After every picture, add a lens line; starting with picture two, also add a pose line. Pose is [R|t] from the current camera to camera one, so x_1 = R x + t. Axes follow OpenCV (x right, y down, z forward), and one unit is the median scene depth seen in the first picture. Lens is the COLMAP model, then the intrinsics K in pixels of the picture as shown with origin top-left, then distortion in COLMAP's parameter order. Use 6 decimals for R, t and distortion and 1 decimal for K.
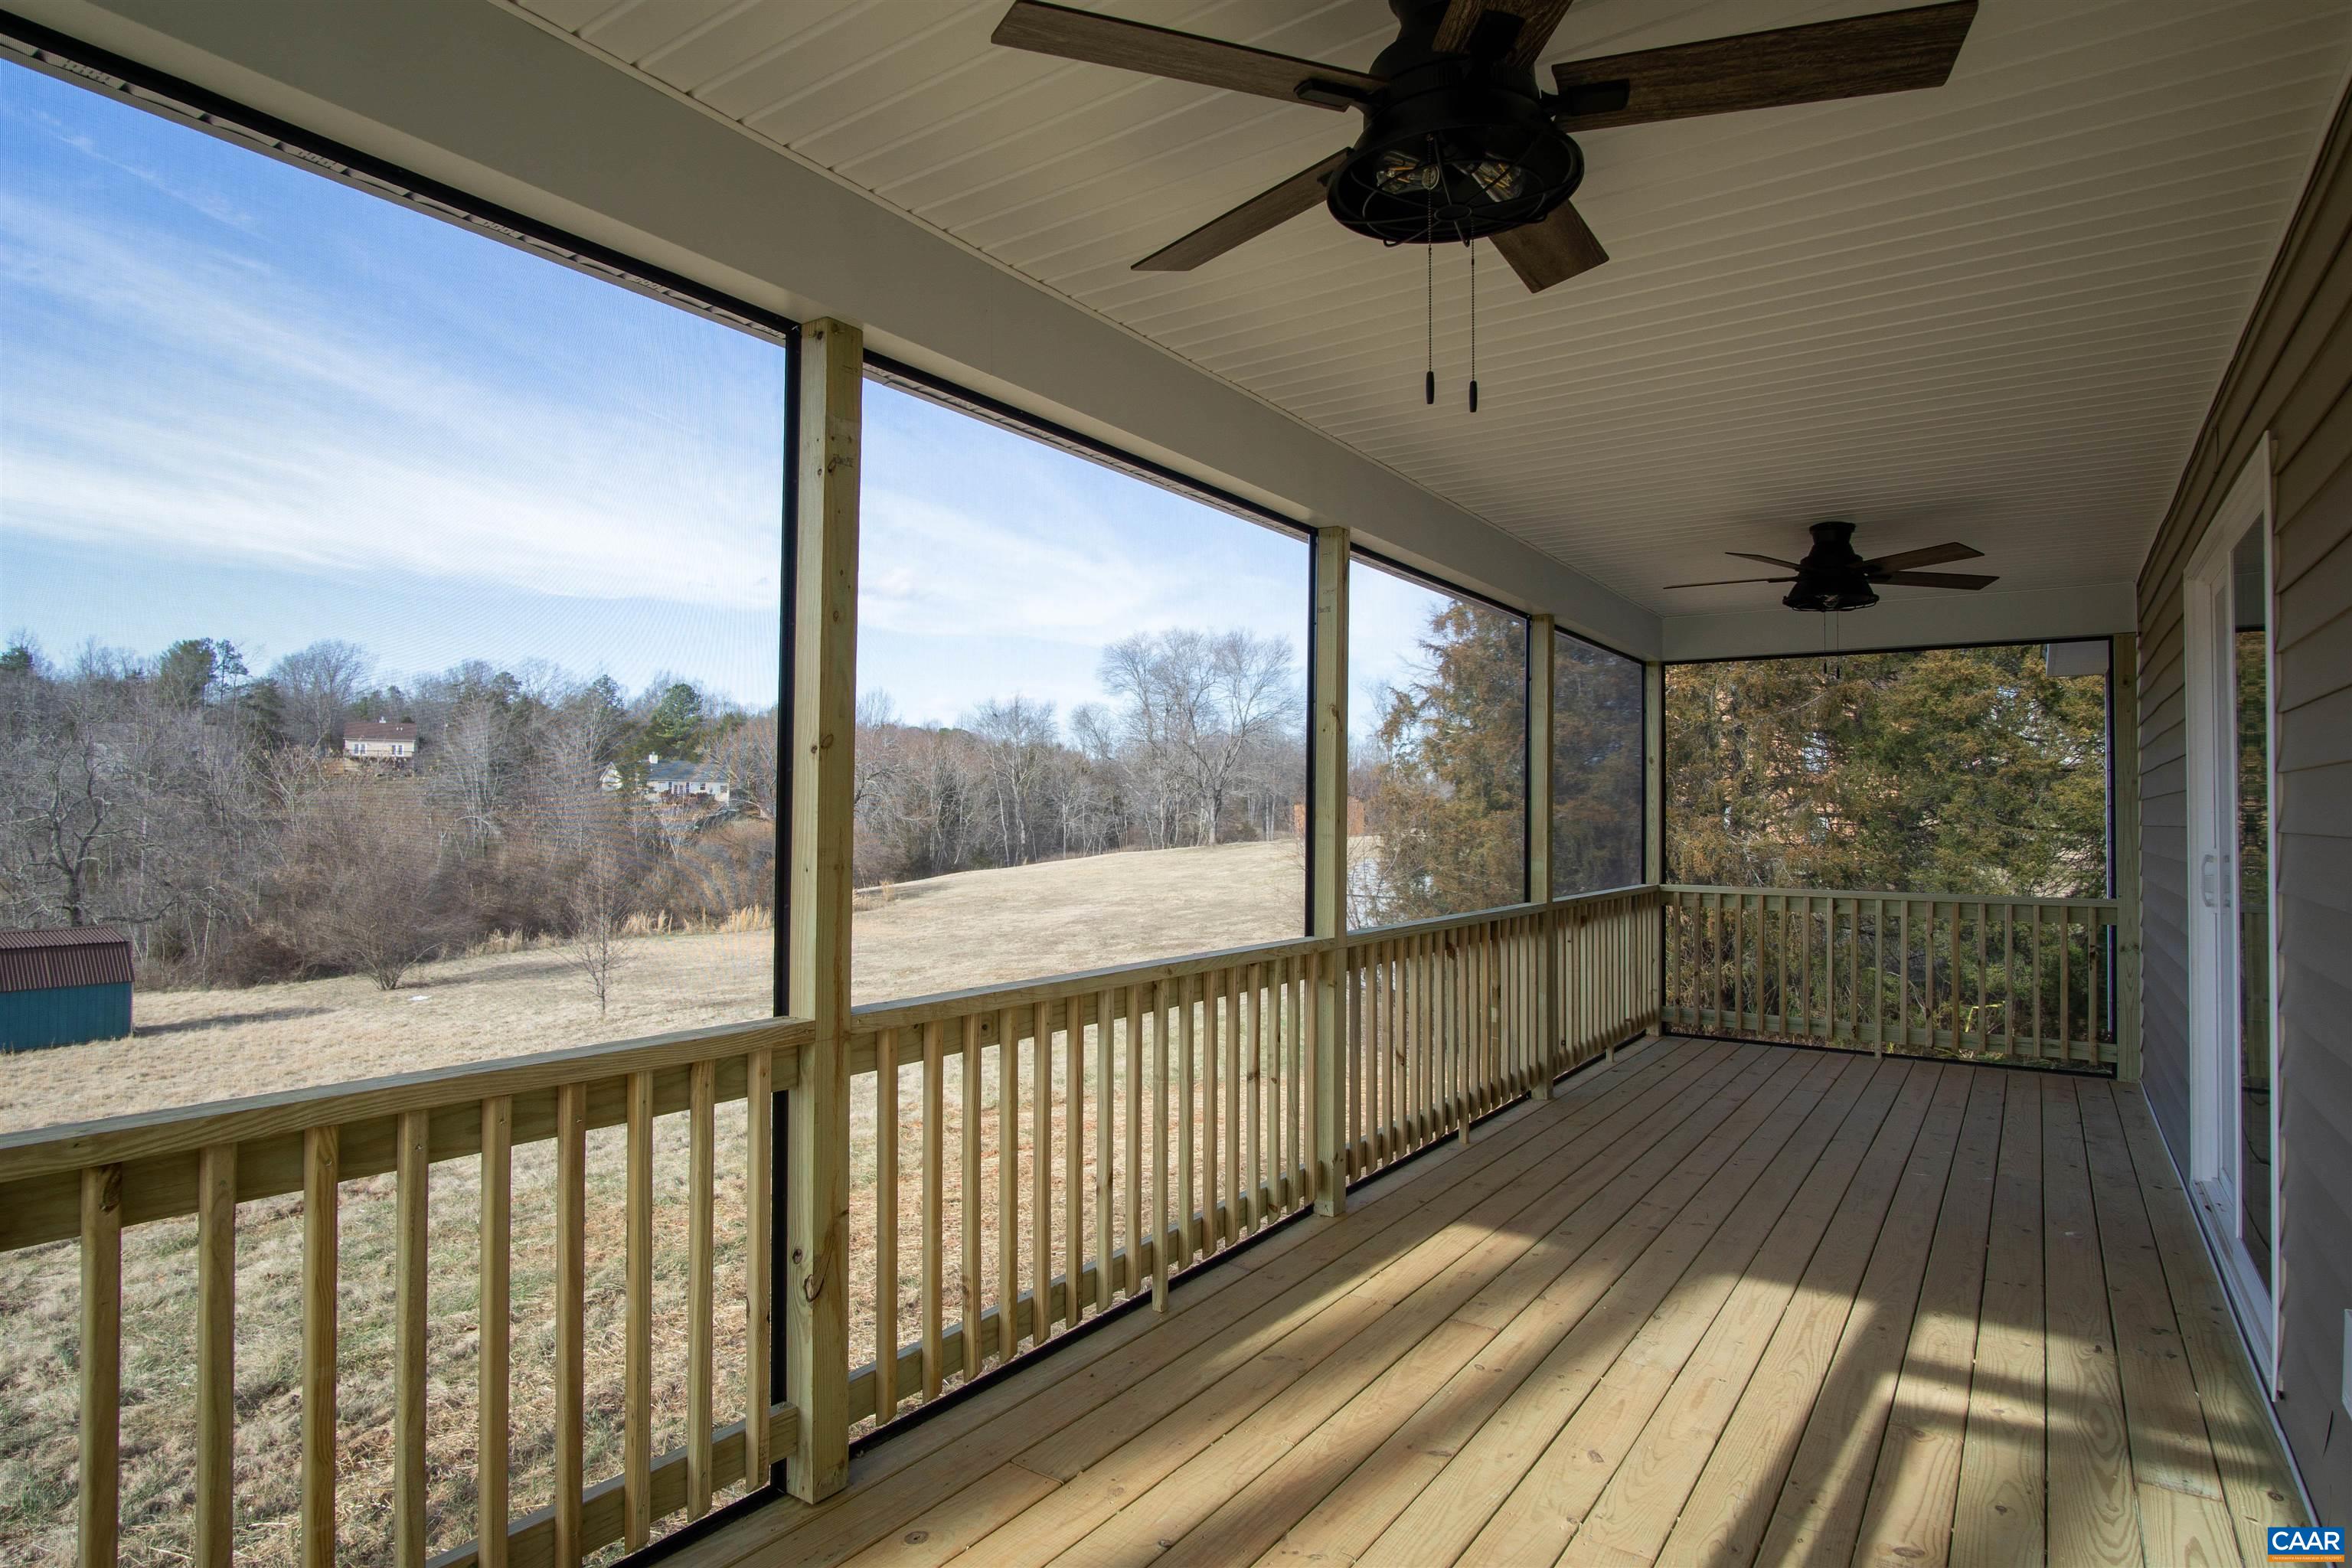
lens RADIAL K [[1273.7, 0, 1146.5], [0, 1273.7, 786.6], [0, 0, 1]] dist [-0.027898, 0.003138]
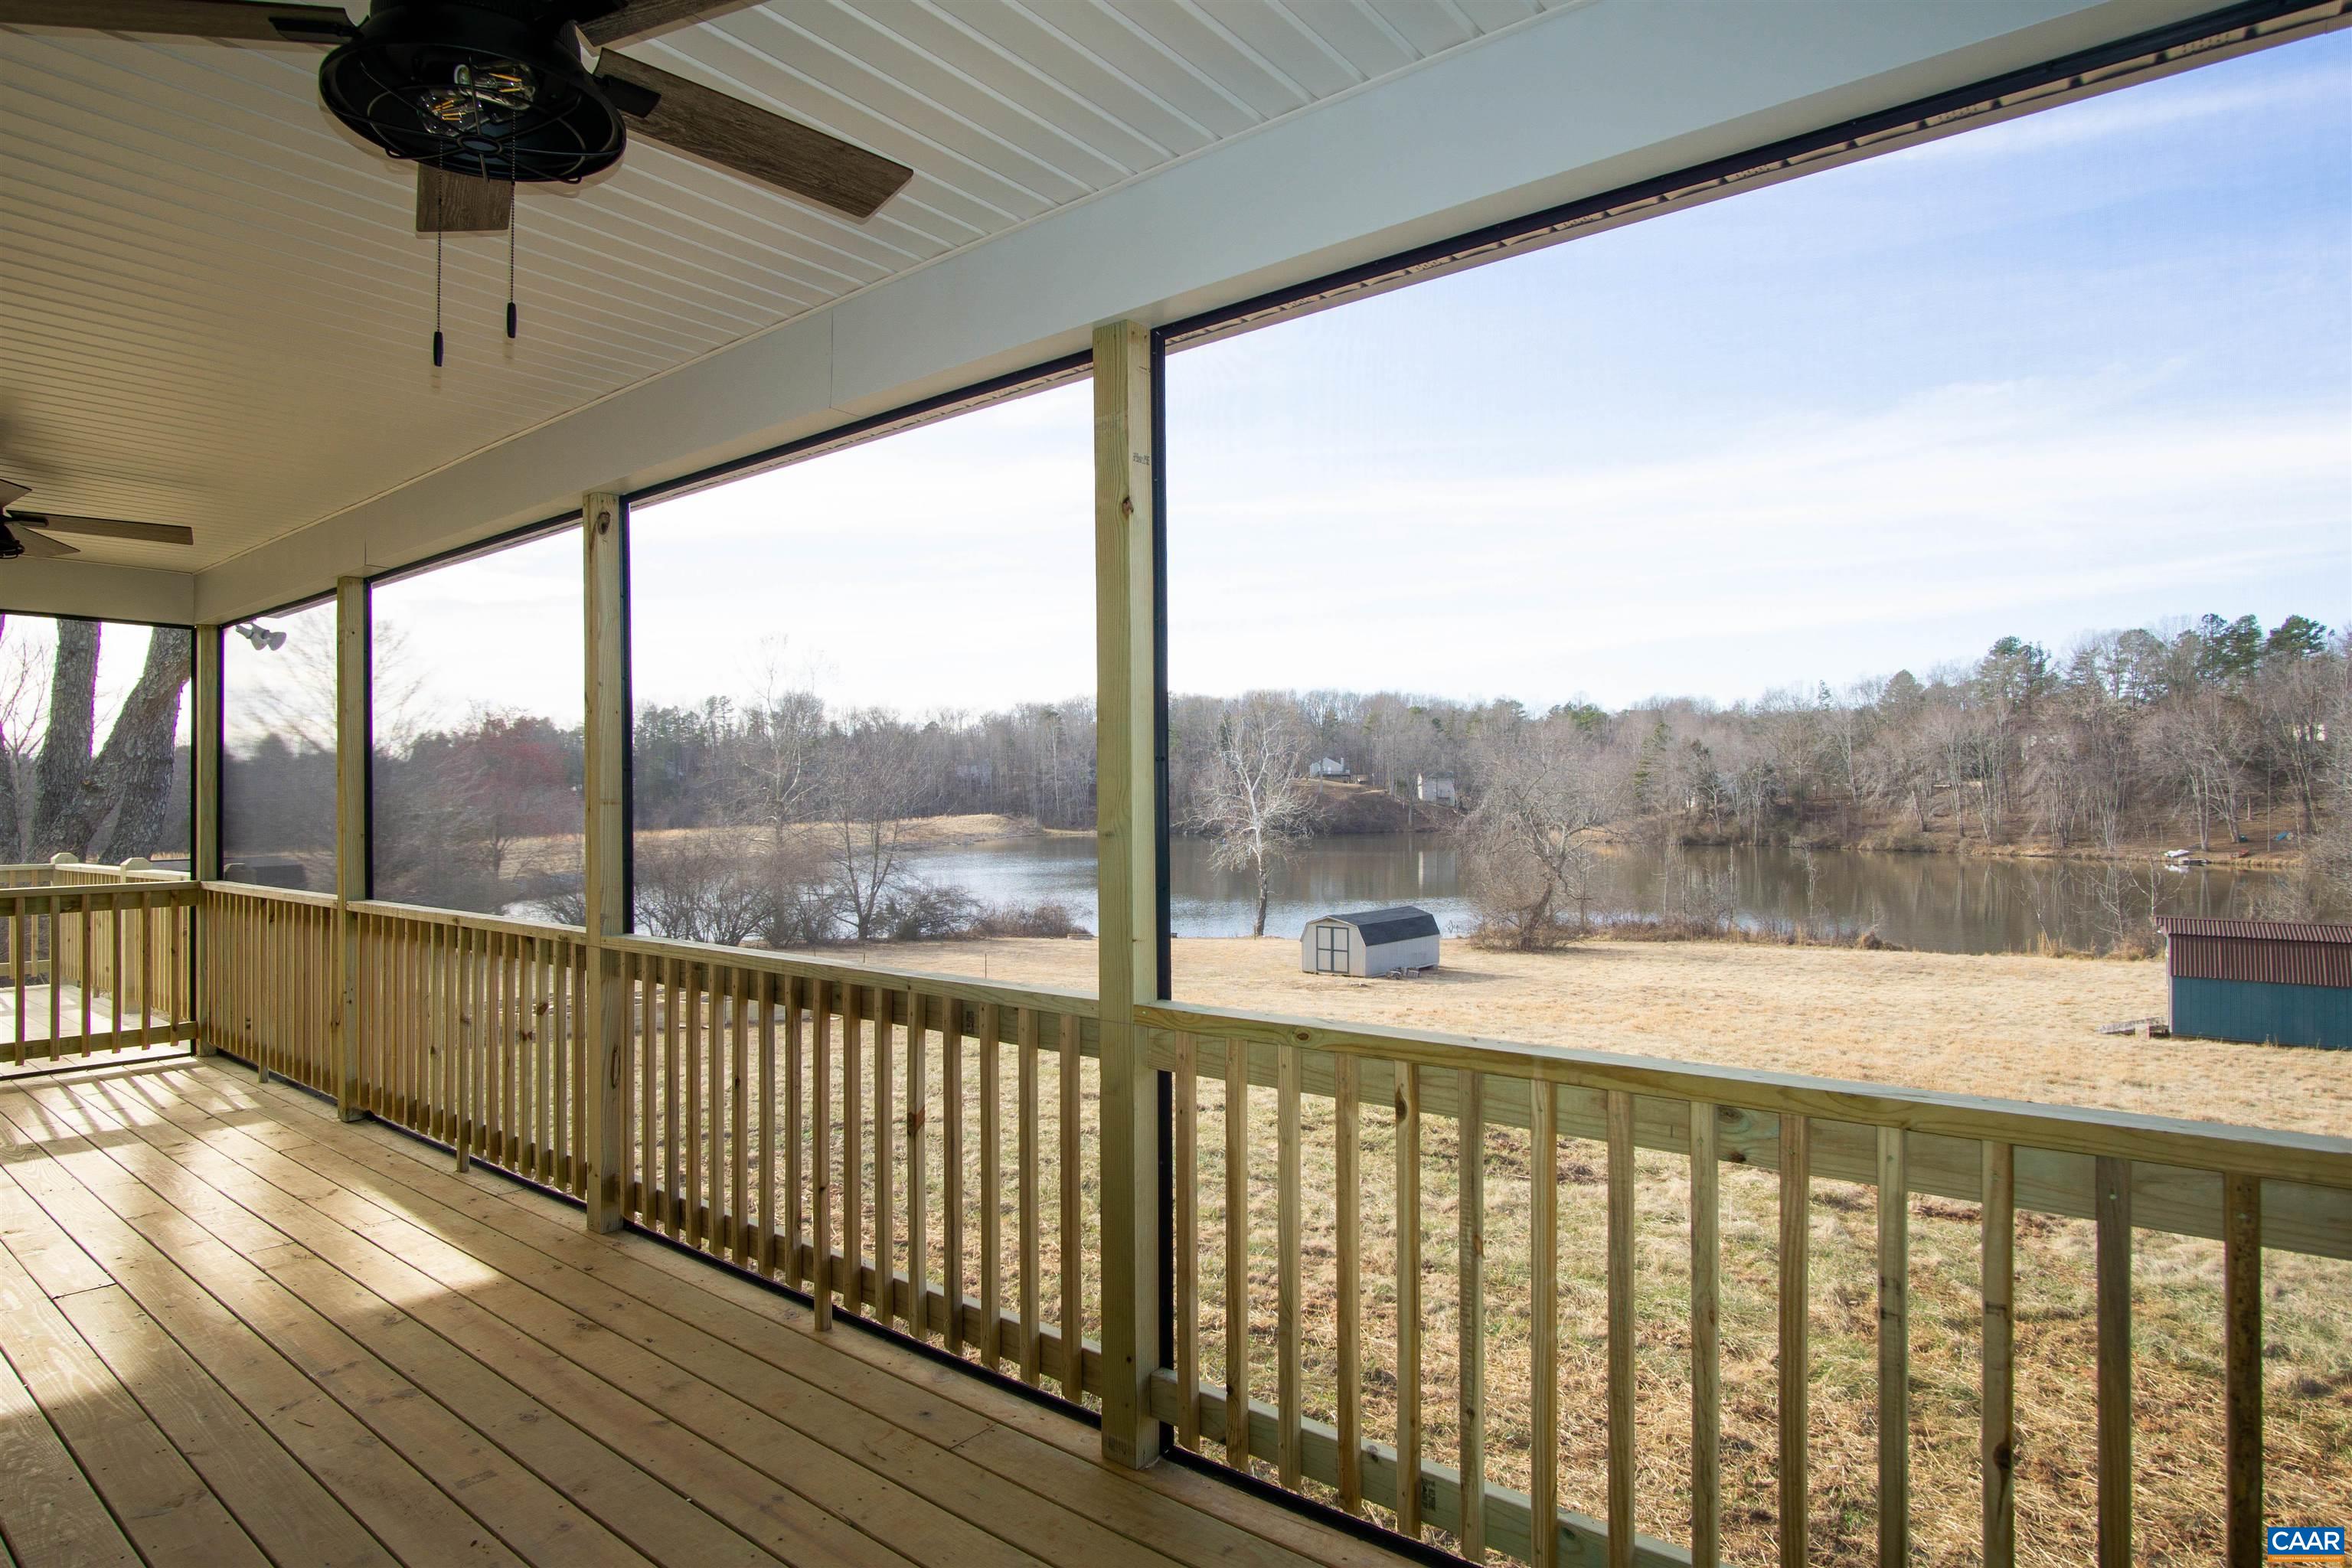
lens RADIAL K [[1273.7, 0, 1146.5], [0, 1273.7, 786.6], [0, 0, 1]] dist [-0.027898, 0.003138]
pose [[-0.076337, -0.022556, -0.996827, 0.849508], [0.025711, 0.999367, -0.024583, 0.038228], [0.996750, -0.027506, -0.075709, 1.203965]]
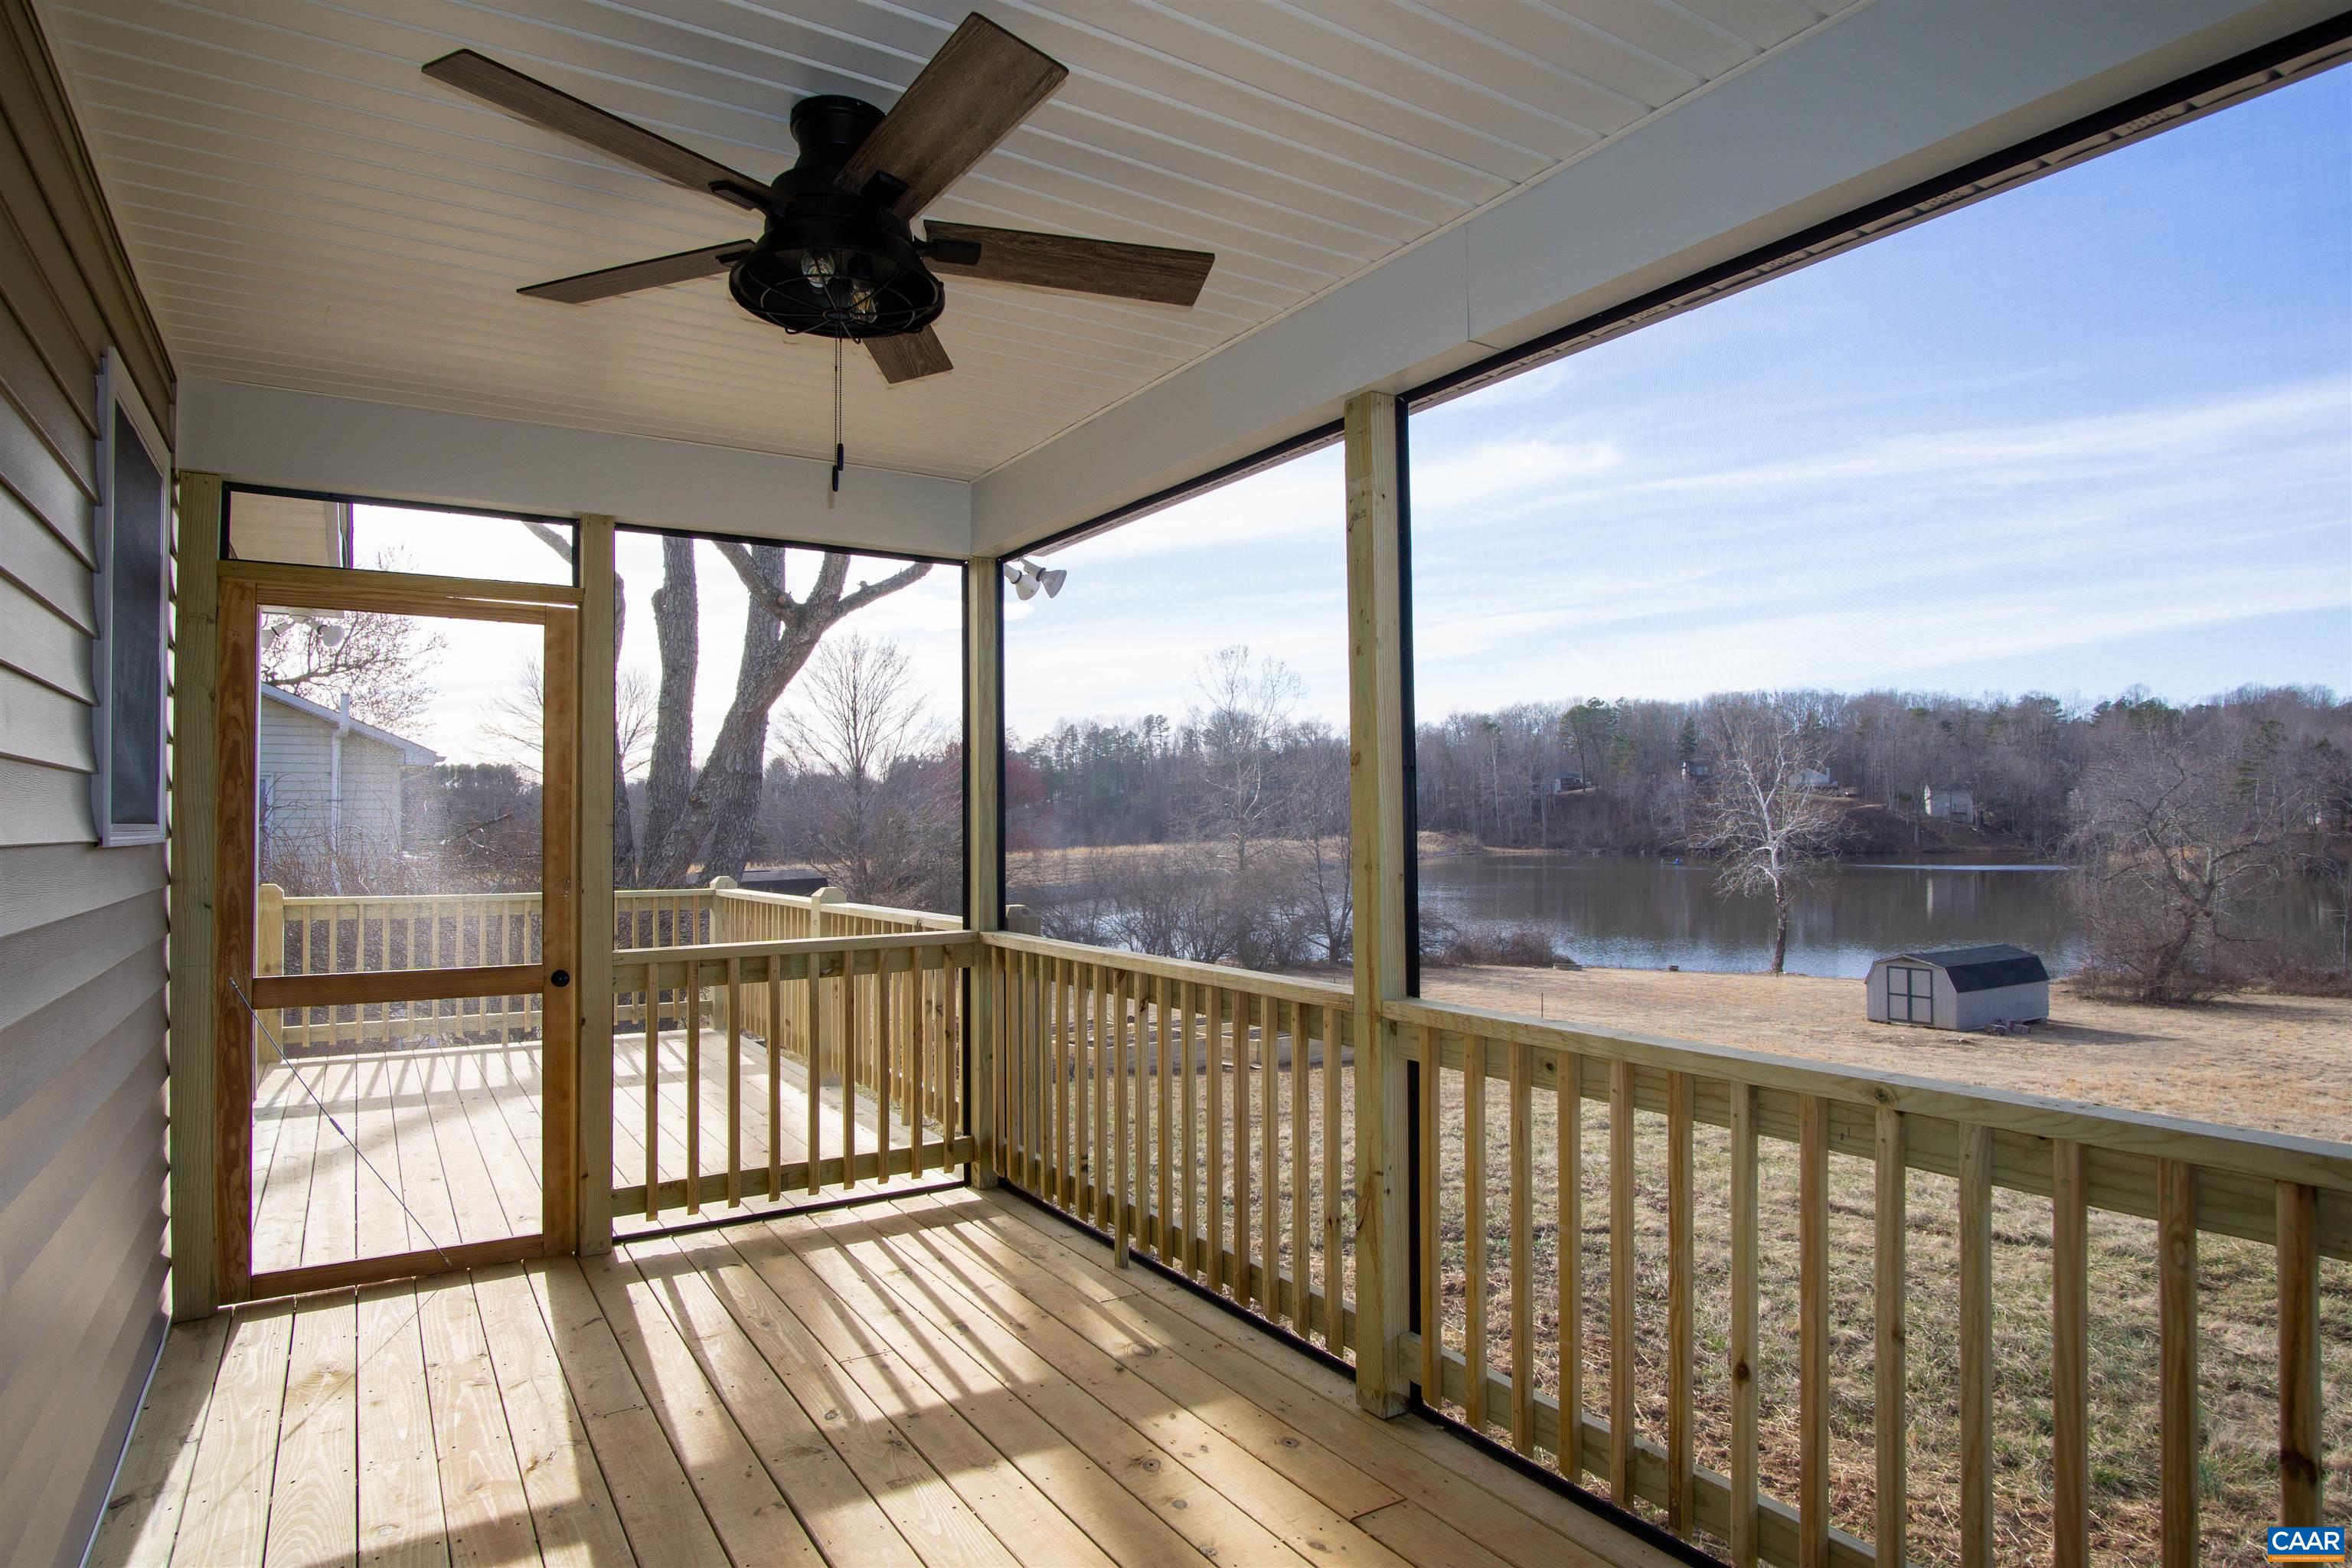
lens RADIAL K [[1287.4, 0, 1135.9], [0, 1287.4, 821.1], [0, 0, 1]] dist [-0.023940, 0.001015]
pose [[-0.396813, -0.008406, -0.917861, 0.766548], [0.021384, 0.999602, -0.018399, 0.034559], [0.917650, -0.026929, -0.396475, 1.085910]]
